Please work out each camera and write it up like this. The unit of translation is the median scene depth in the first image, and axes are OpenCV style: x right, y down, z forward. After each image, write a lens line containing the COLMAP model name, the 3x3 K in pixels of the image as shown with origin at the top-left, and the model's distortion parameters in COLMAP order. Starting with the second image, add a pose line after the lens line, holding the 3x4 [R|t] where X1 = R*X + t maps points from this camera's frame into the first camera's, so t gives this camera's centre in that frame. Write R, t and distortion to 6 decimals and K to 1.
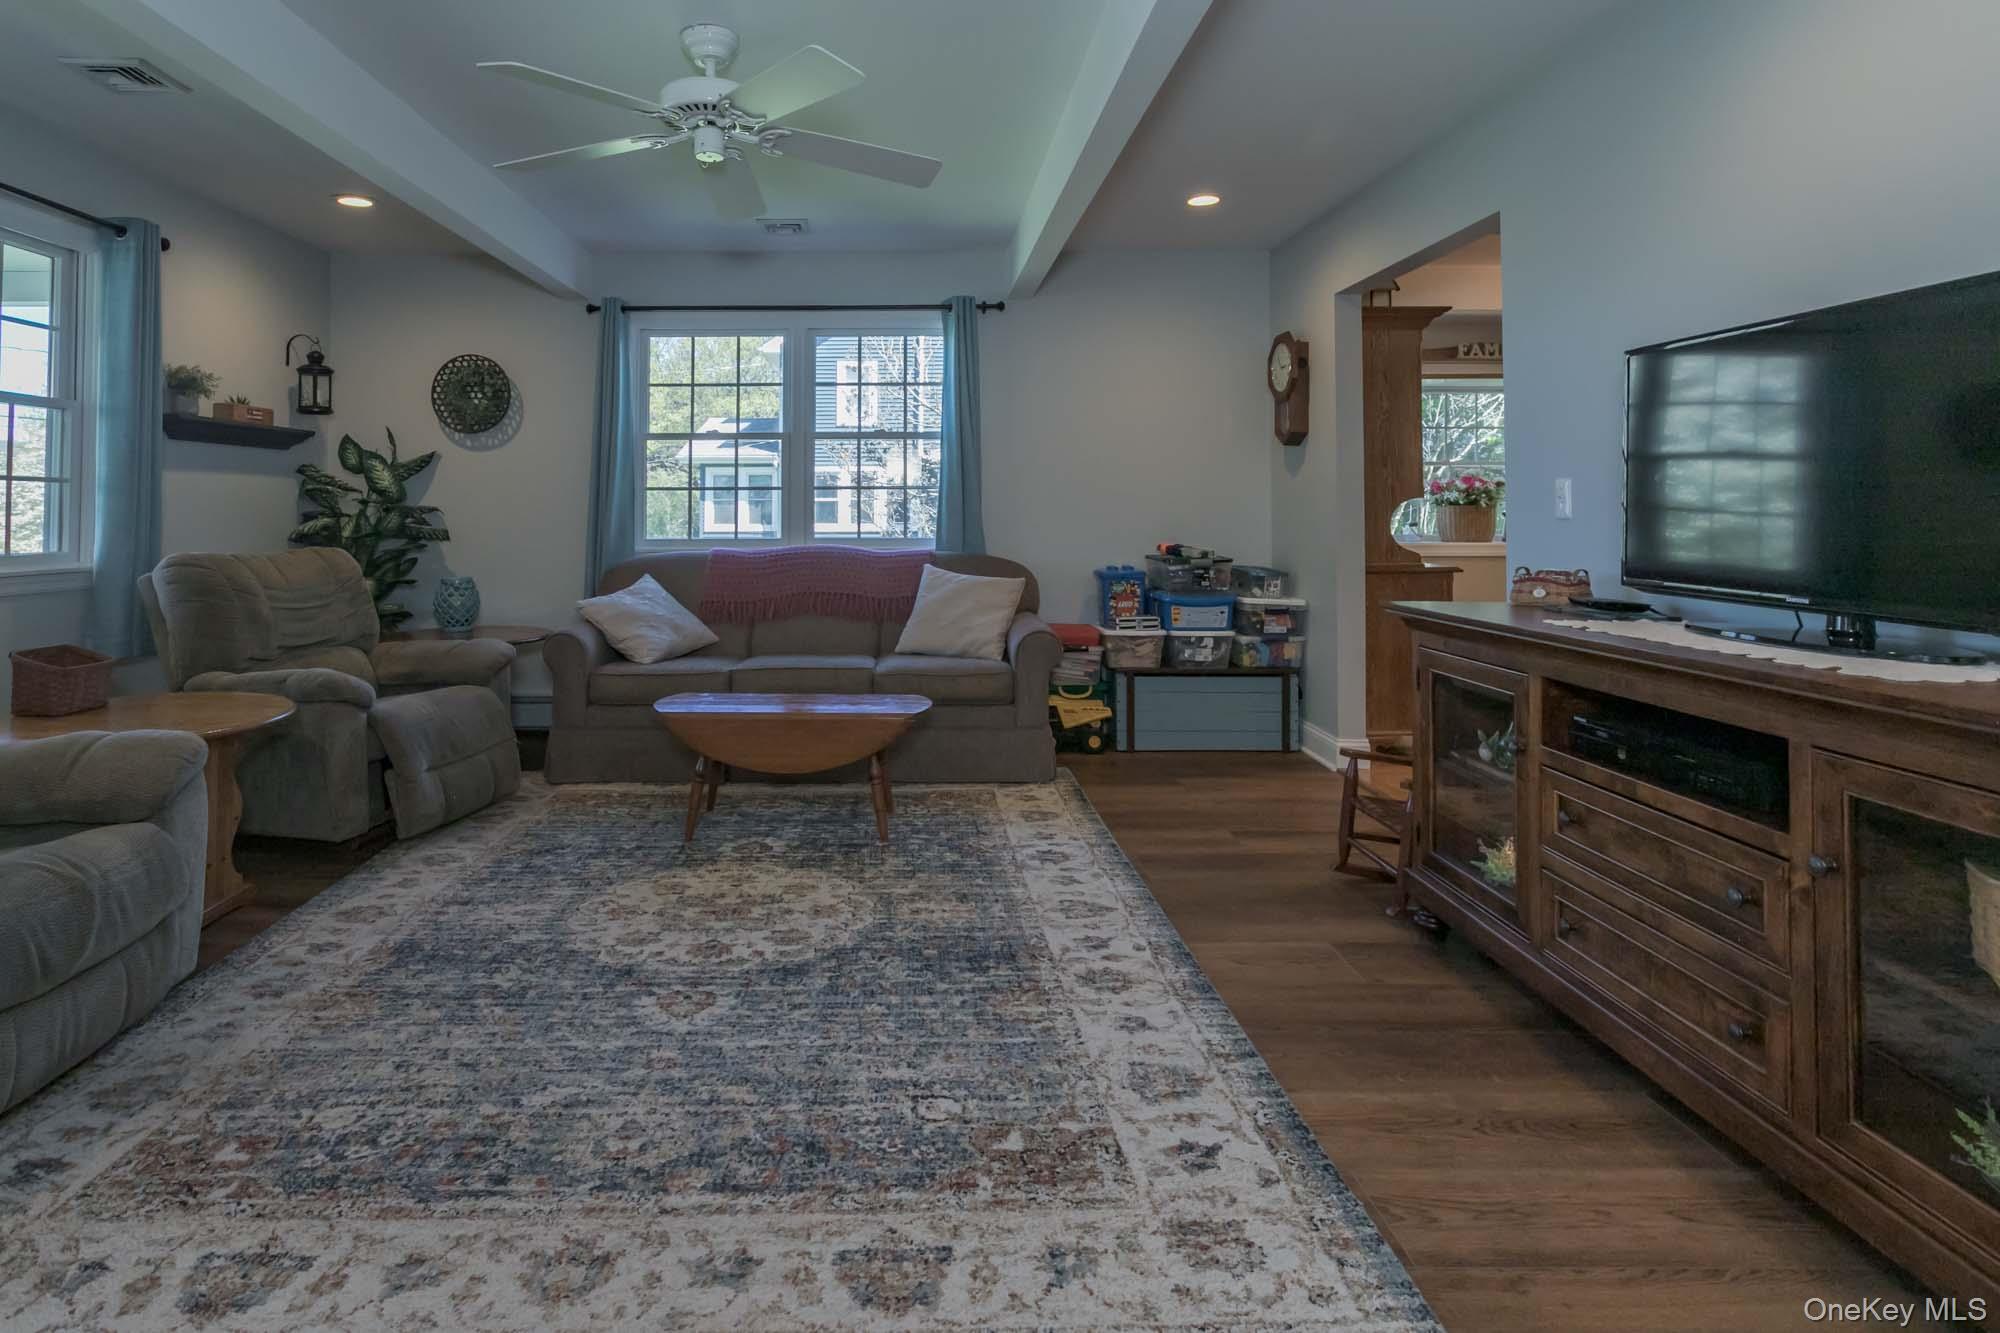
lens RADIAL K [[1010.8, 0, 902.0], [0, 1010.8, 481.8], [0, 0, 1]] dist [-0.006503, 0.002477]
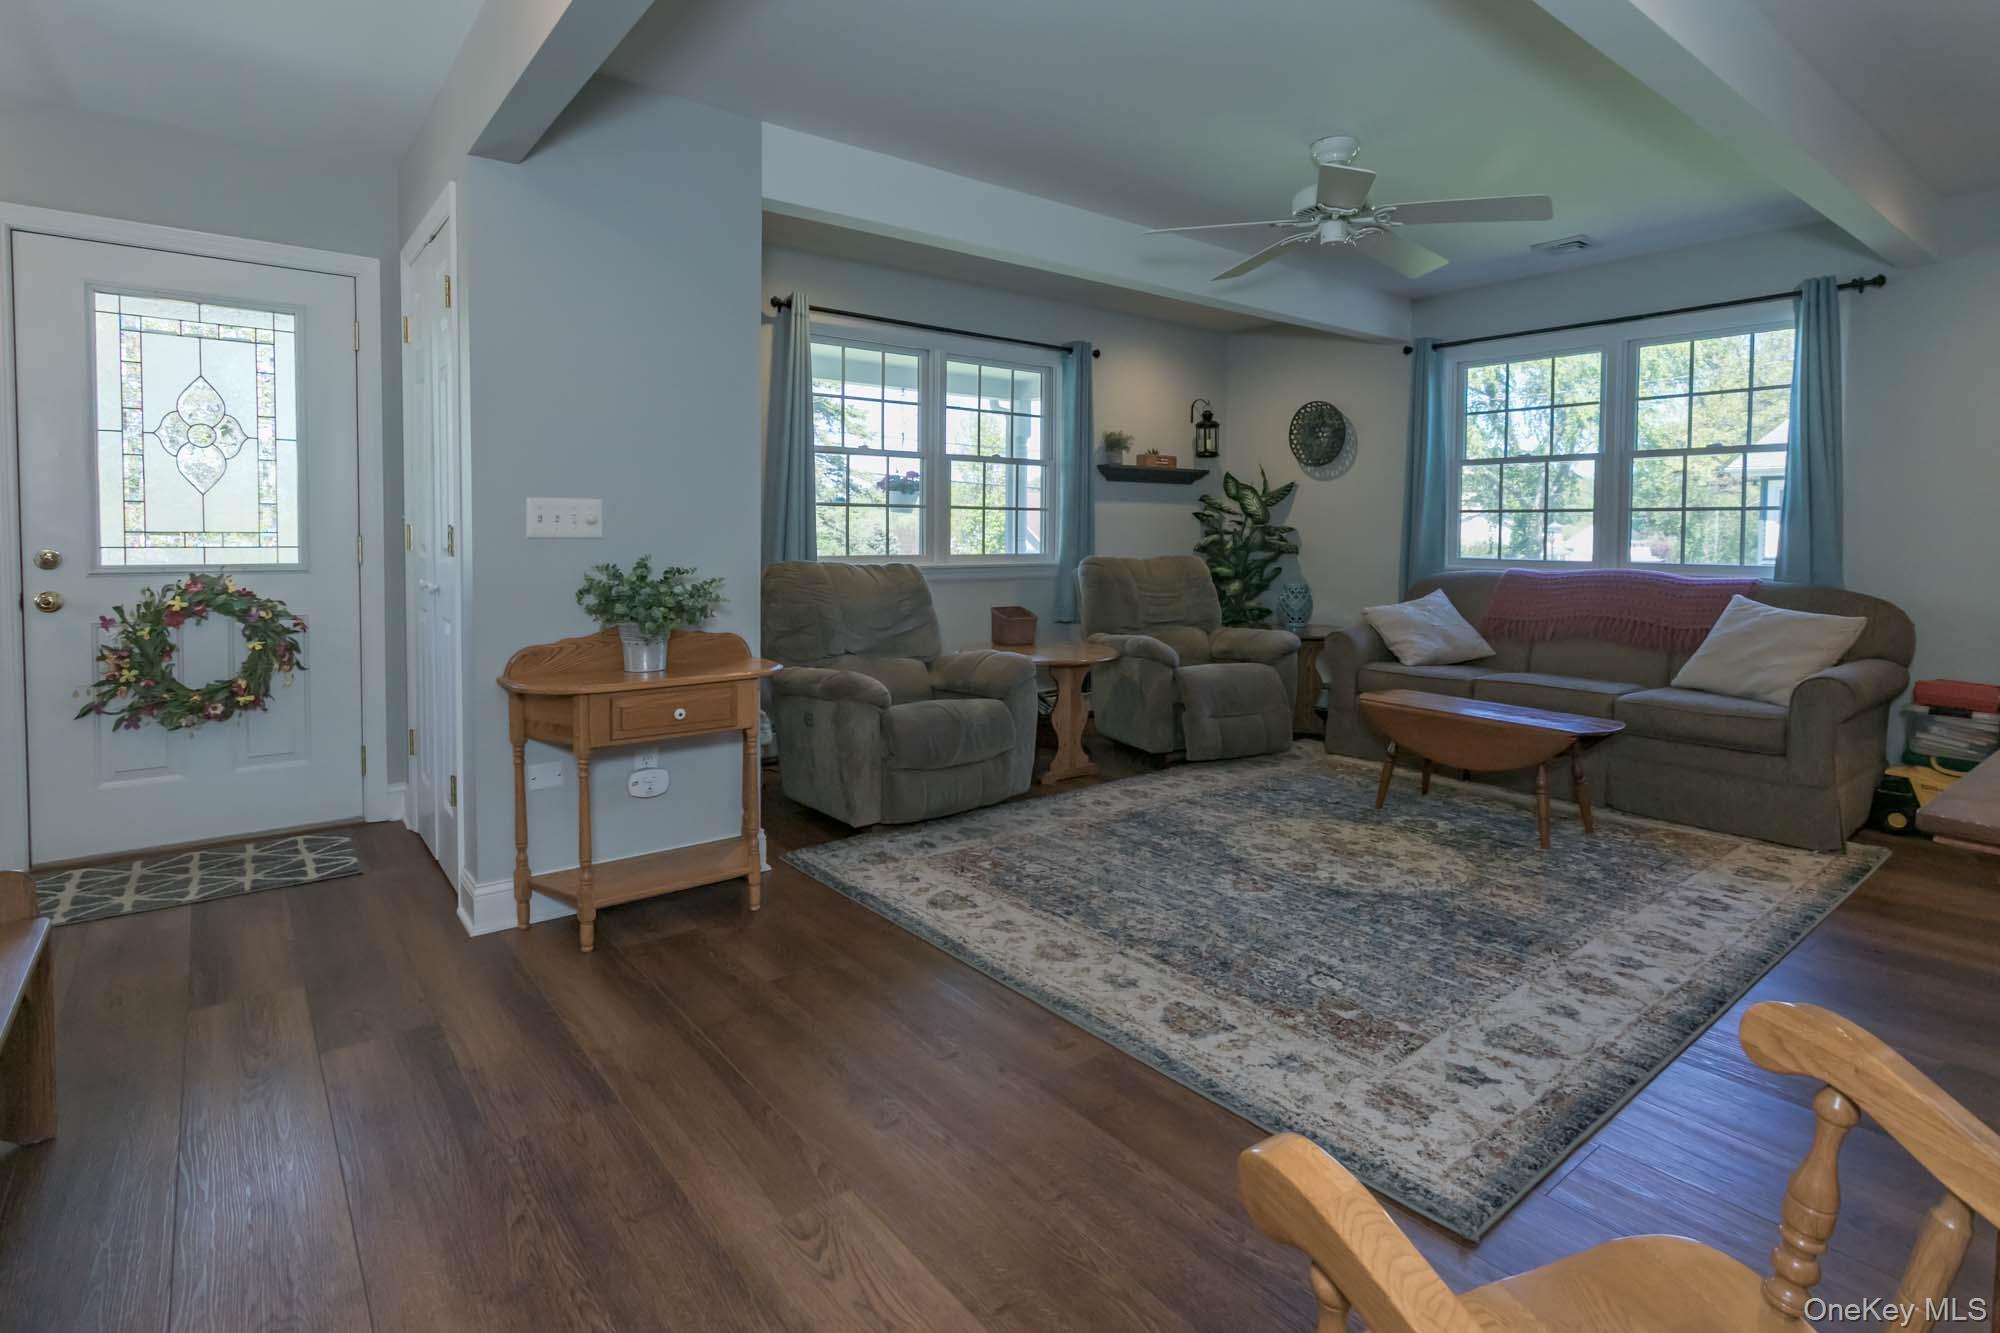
lens RADIAL K [[994.7, 0, 1001.6], [0, 994.7, 553.8], [0, 0, 1]] dist [-0.002165, 0.000433]
pose [[0.624472, 0.026364, -0.780602, 0.422639], [0.015100, 0.998836, 0.045815, -0.005481], [0.780901, -0.040397, 0.623347, -0.070034]]
